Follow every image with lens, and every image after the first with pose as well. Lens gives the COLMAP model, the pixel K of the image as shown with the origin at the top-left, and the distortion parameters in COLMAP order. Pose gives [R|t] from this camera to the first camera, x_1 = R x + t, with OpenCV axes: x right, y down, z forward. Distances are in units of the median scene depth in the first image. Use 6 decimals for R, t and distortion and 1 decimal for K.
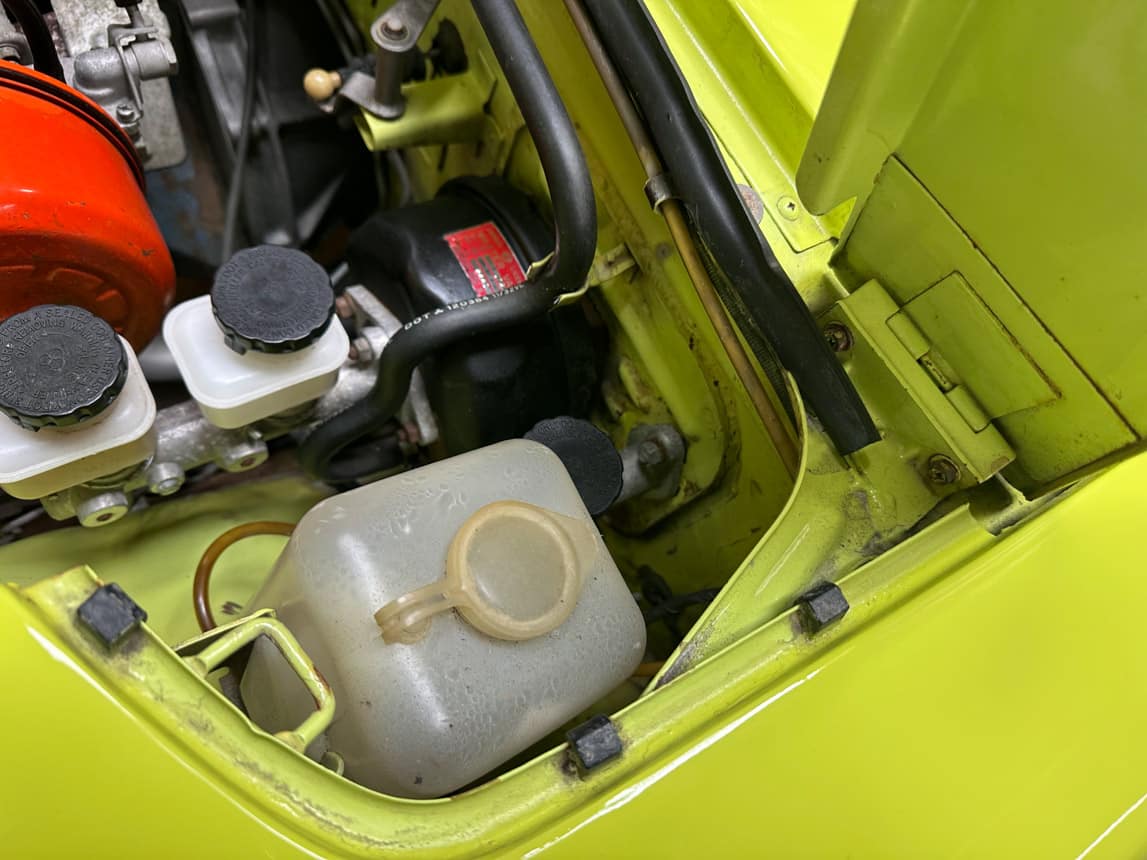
lens RADIAL K [[846.0, 0, 573.5], [0, 846.0, 430.0], [0, 0, 1]] dist [-0.004367, -0.006163]
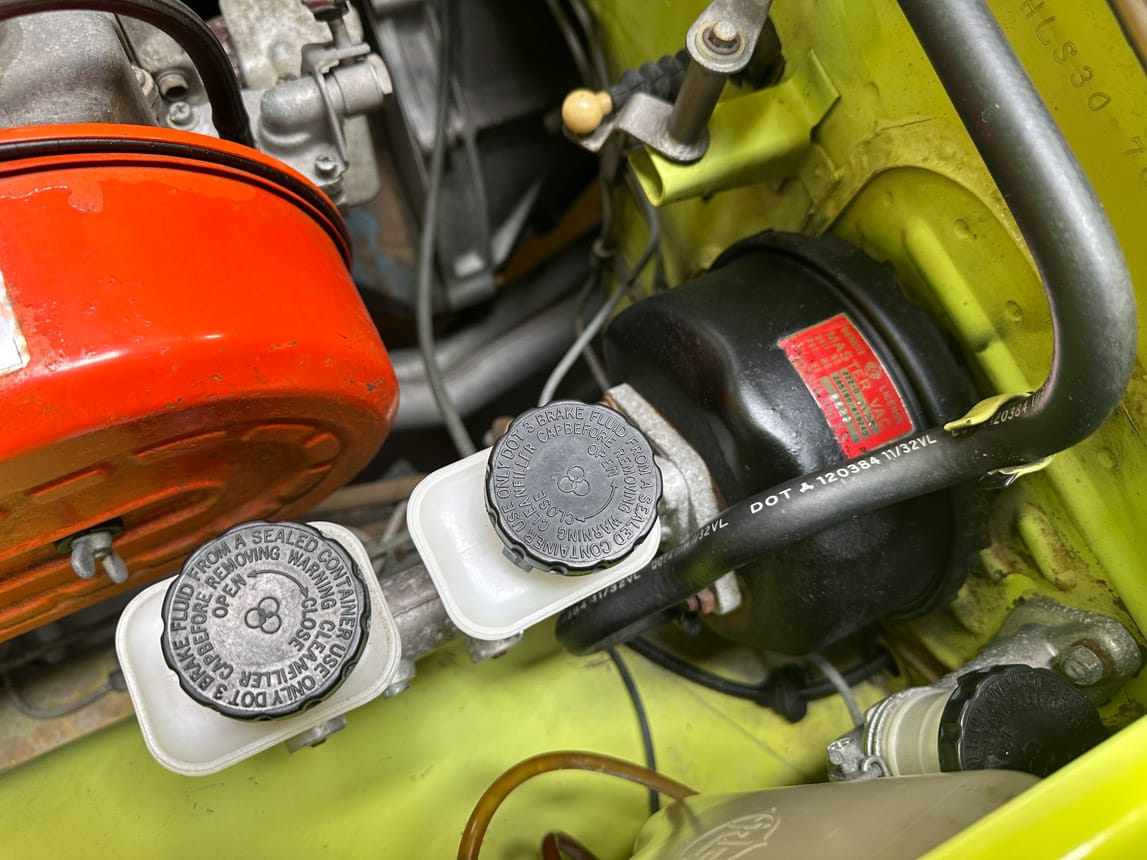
lens RADIAL K [[846.0, 0, 573.5], [0, 846.0, 430.0], [0, 0, 1]] dist [-0.004367, -0.006163]
pose [[0.990007, 0.010565, -0.140622, -0.211439], [-0.001280, 0.997822, 0.065957, -0.194532], [0.141012, -0.065118, 0.987864, 0.288004]]
